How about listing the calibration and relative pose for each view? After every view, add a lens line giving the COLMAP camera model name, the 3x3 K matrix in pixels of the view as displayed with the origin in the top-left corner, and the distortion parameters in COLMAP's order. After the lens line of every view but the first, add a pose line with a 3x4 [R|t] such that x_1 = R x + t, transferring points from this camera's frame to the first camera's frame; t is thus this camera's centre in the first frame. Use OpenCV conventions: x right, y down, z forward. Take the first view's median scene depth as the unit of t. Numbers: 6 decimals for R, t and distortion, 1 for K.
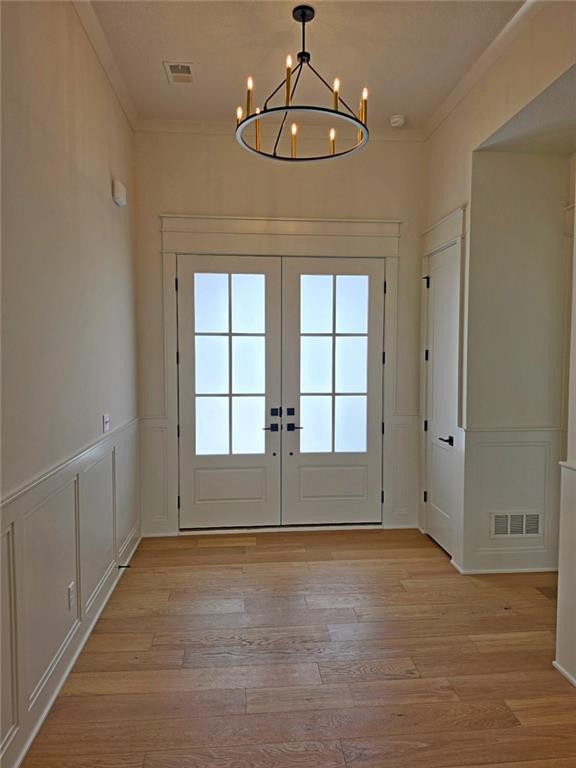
lens RADIAL K [[531.9, 0, 272.7], [0, 531.9, 383.1], [0, 0, 1]] dist [0.080191, -0.102731]
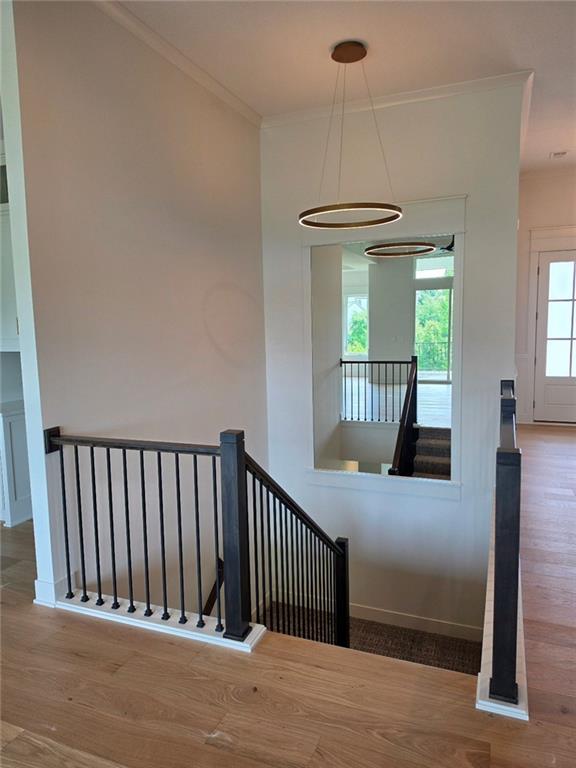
lens RADIAL K [[531.9, 0, 272.7], [0, 531.9, 383.1], [0, 0, 1]] dist [0.080191, -0.102731]
pose [[0.895761, 0.030804, -0.443468, -0.158594], [-0.003920, 0.998105, 0.061412, 0.057508], [0.444519, -0.053272, 0.894184, -0.821286]]
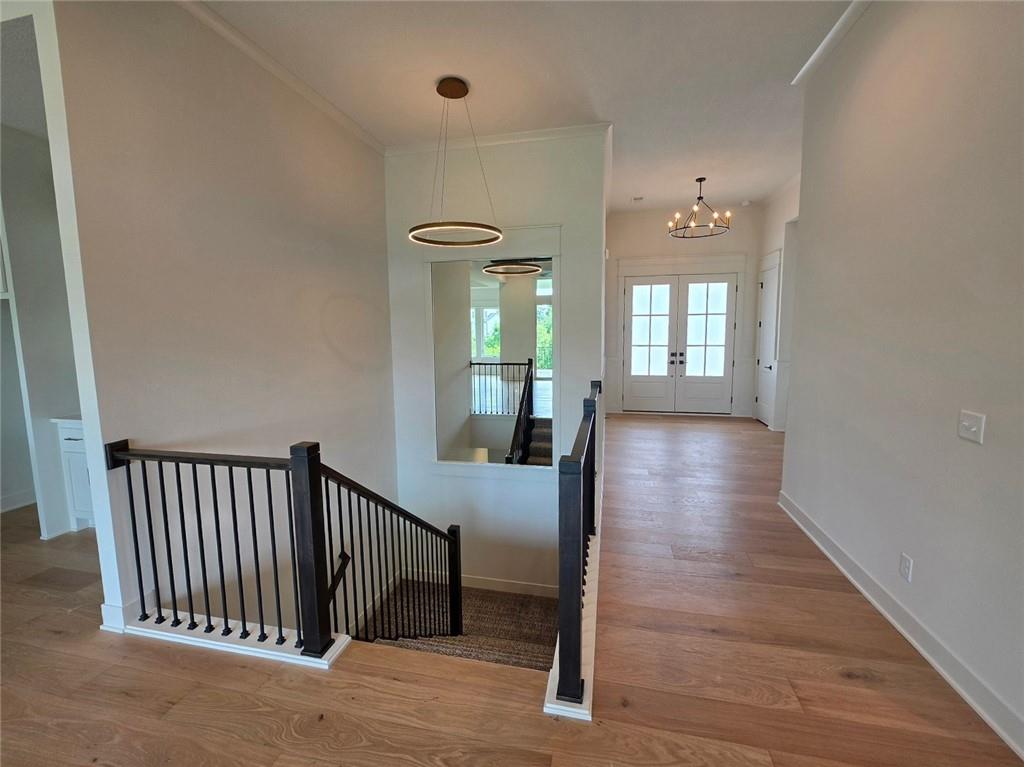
lens RADIAL K [[418.9, 0, 511.9], [0, 418.9, 373.5], [0, 0, 1]] dist [-0.003647, 0.000162]
pose [[0.957354, 0.021037, -0.288151, -0.119747], [-0.006142, 0.998602, 0.052499, 0.047218], [0.288852, -0.048490, 0.956145, -0.660074]]
